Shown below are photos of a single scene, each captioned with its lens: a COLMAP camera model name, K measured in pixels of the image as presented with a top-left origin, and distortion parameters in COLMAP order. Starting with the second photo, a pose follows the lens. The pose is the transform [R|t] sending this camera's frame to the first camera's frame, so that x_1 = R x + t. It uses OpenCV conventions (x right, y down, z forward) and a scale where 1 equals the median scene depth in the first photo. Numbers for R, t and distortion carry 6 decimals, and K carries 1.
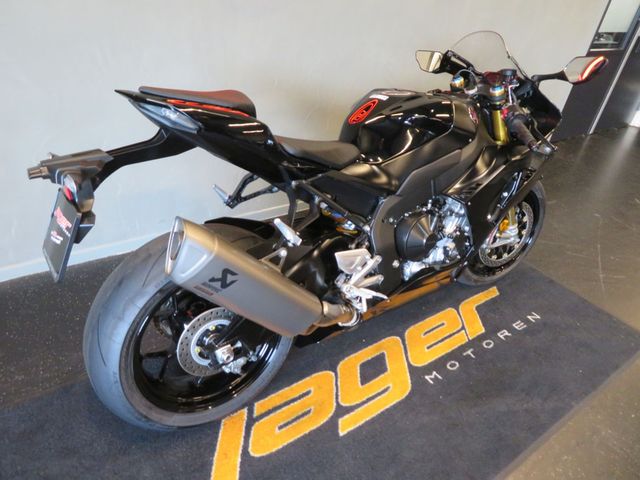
lens RADIAL K [[460.1, 0, 320.0], [0, 460.1, 240.0], [0, 0, 1]] dist [-0.002298, -0.000162]
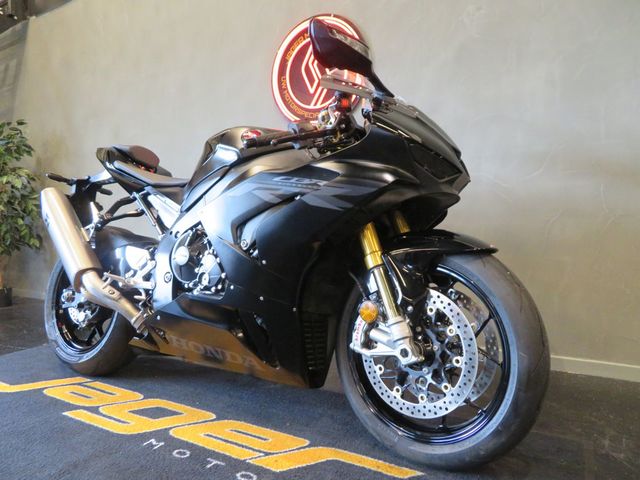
lens RADIAL K [[460.1, 0, 320.0], [0, 460.1, 240.0], [0, 0, 1]] dist [-0.002298, -0.000162]
pose [[0.379074, -0.099062, -0.920049, 1.228421], [-0.452938, 0.847147, -0.277830, 0.112371], [0.806939, 0.522043, 0.276263, 0.947225]]
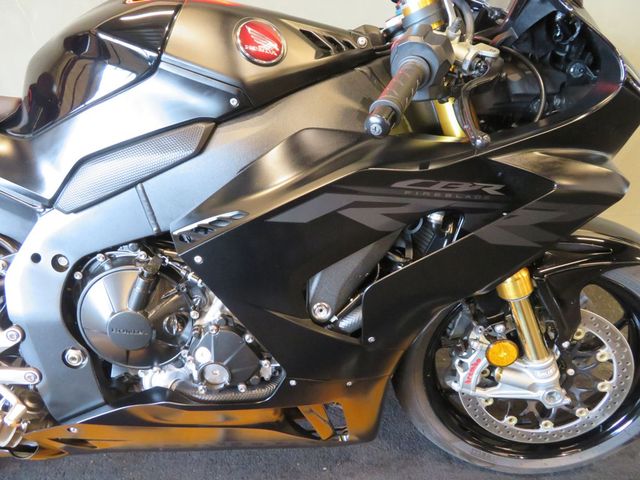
lens RADIAL K [[457.6, 0, 311.4], [0, 457.6, 238.8], [0, 0, 1]] dist [-0.002407, -0.000831]
pose [[0.836436, 0.156488, -0.525249, 0.593850], [-0.218263, 0.974205, -0.057328, -0.092833], [0.502729, 0.162594, 0.849015, 0.703721]]
